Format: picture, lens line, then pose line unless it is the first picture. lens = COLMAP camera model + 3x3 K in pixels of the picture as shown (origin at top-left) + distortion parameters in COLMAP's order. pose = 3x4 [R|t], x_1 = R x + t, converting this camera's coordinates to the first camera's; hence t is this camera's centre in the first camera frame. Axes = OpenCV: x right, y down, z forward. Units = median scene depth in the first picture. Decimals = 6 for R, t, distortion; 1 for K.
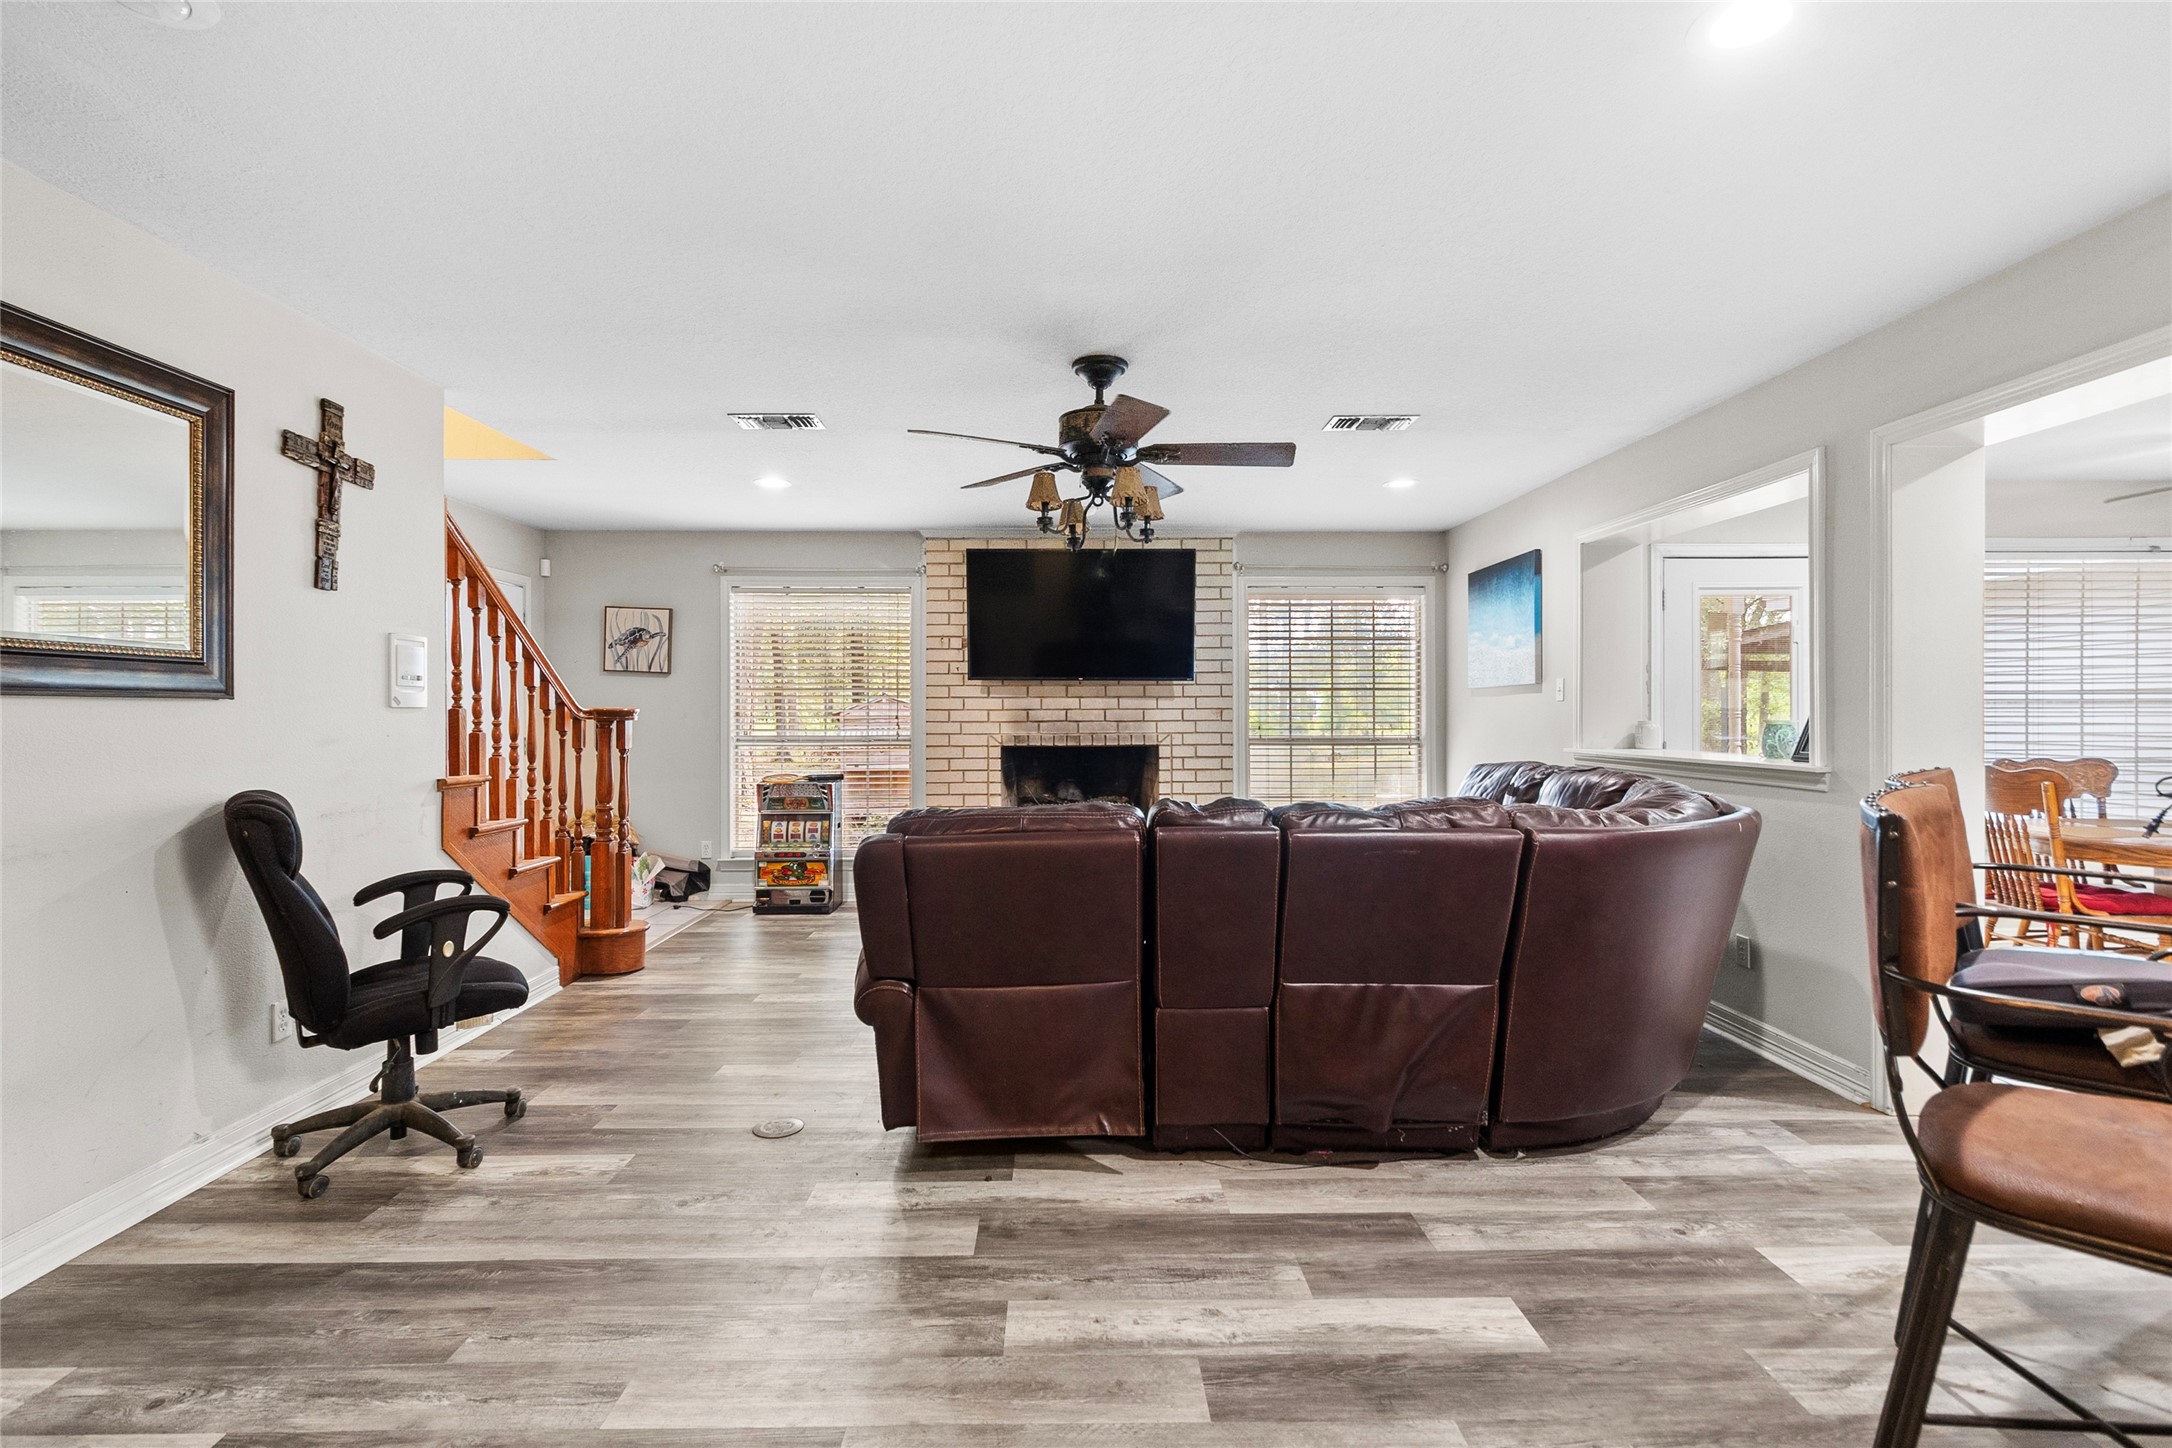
lens RADIAL K [[1005.2, 0, 1089.3], [0, 1005.2, 723.2], [0, 0, 1]] dist [0.001842, -0.001548]
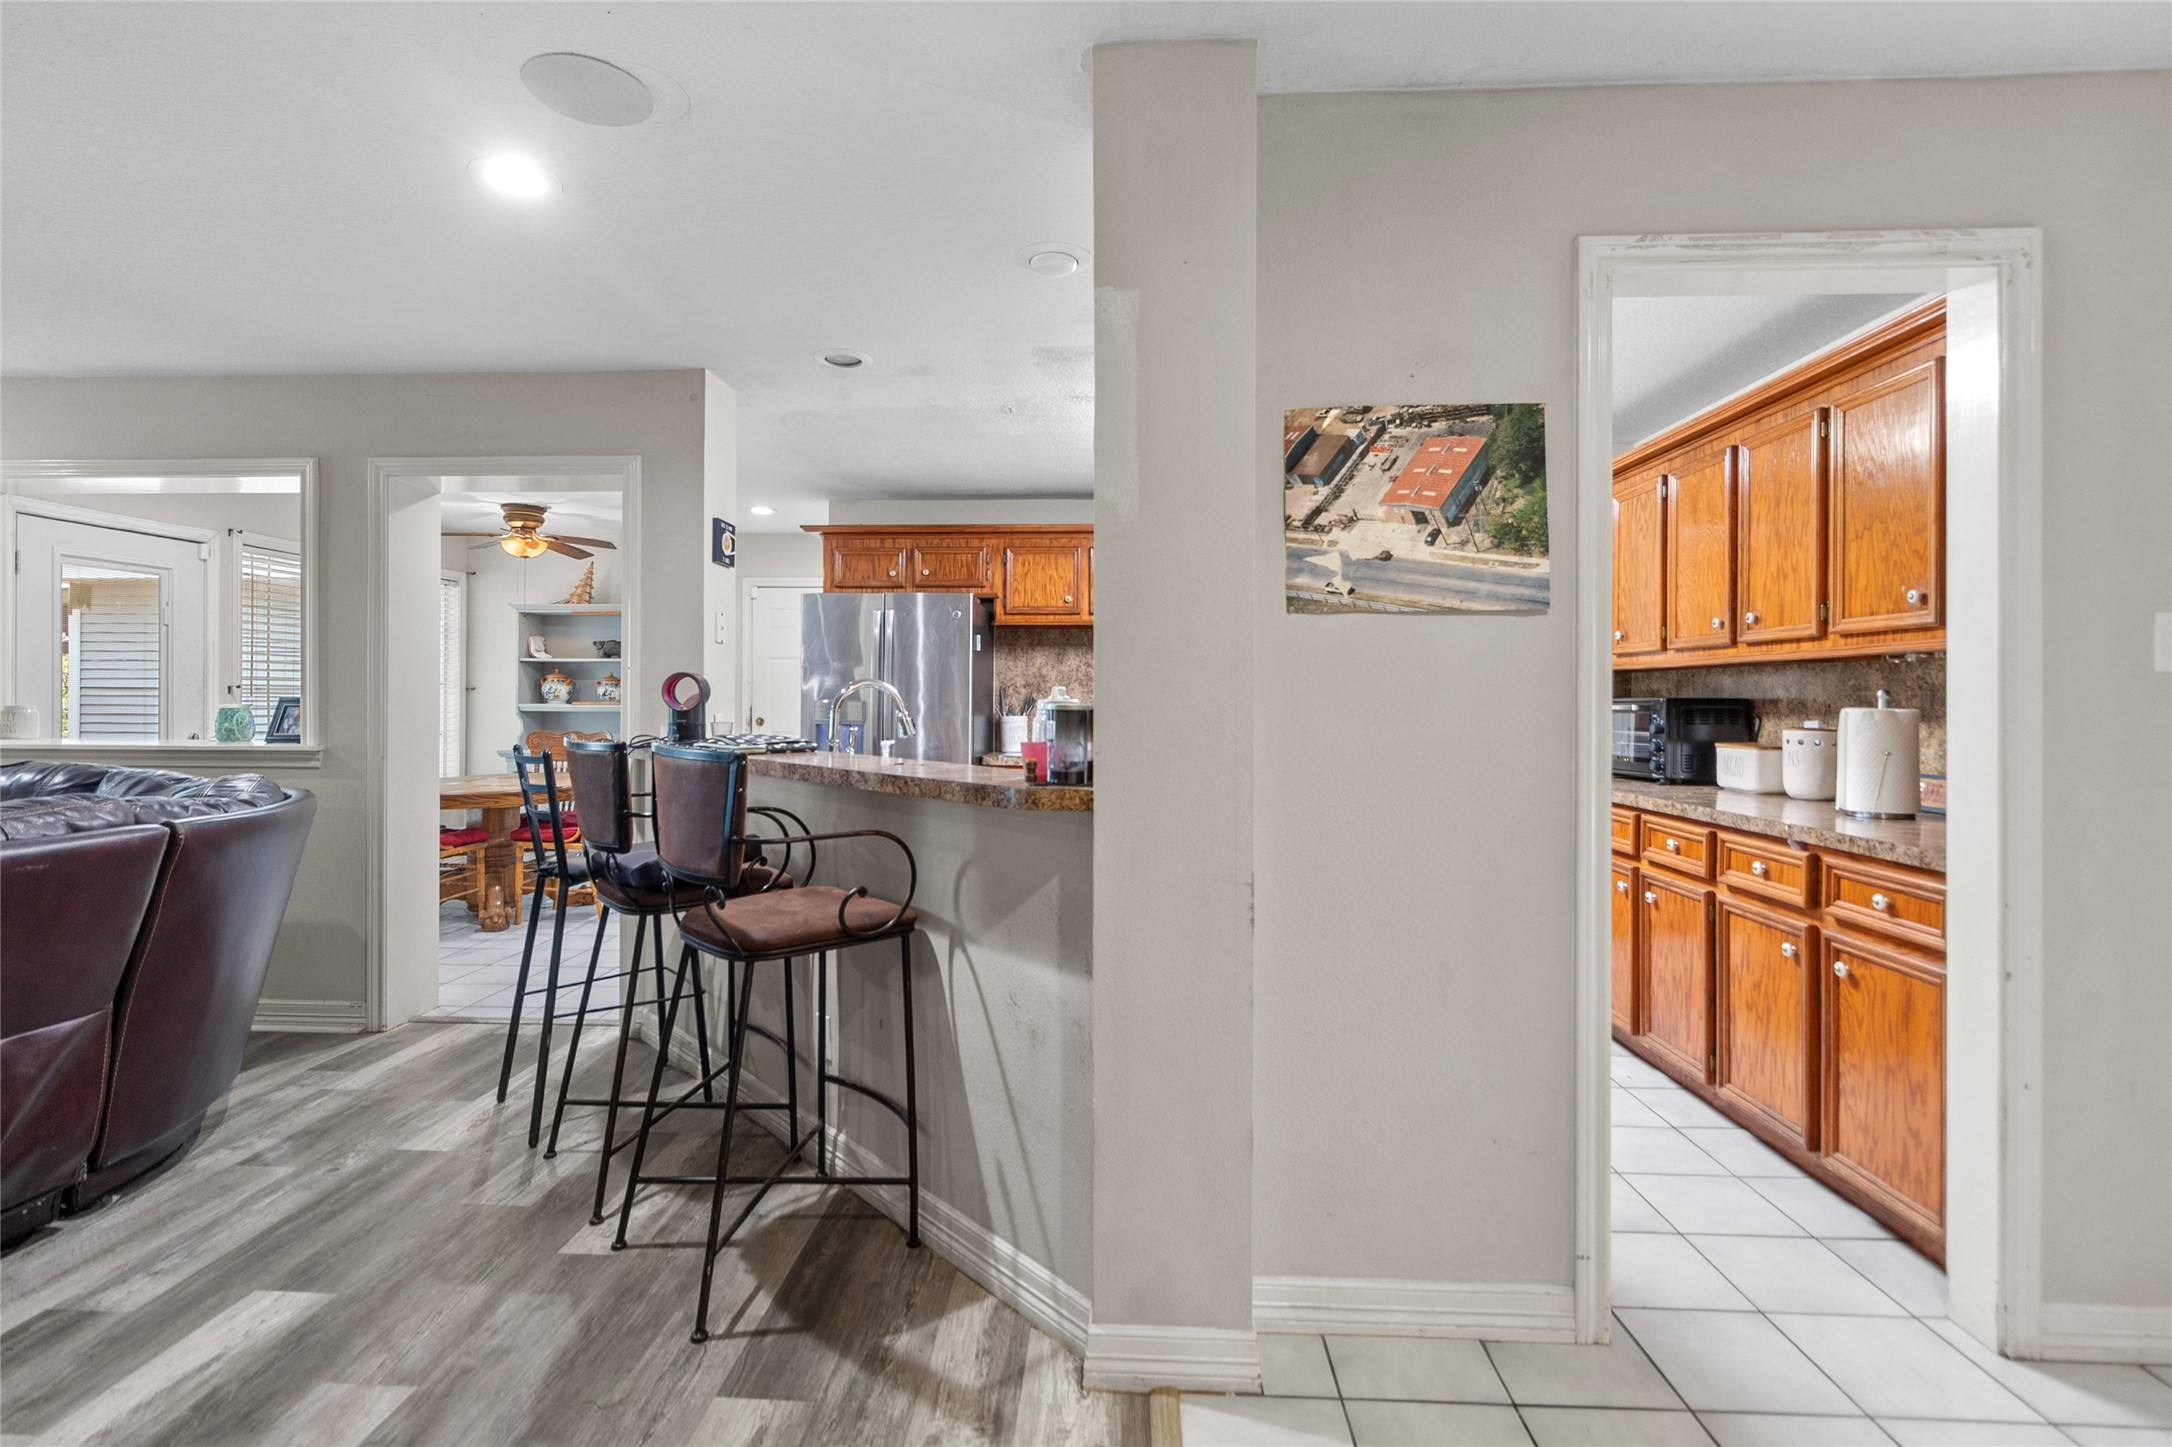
lens RADIAL K [[1005.2, 0, 1089.6], [0, 1005.2, 708.6], [0, 0, 1]] dist [0.001842, -0.001548]
pose [[0.047148, -0.003749, 0.998881, -0.413168], [0.006286, 0.999974, 0.003456, 0.005345], [-0.998868, 0.006116, 0.047171, 0.111531]]
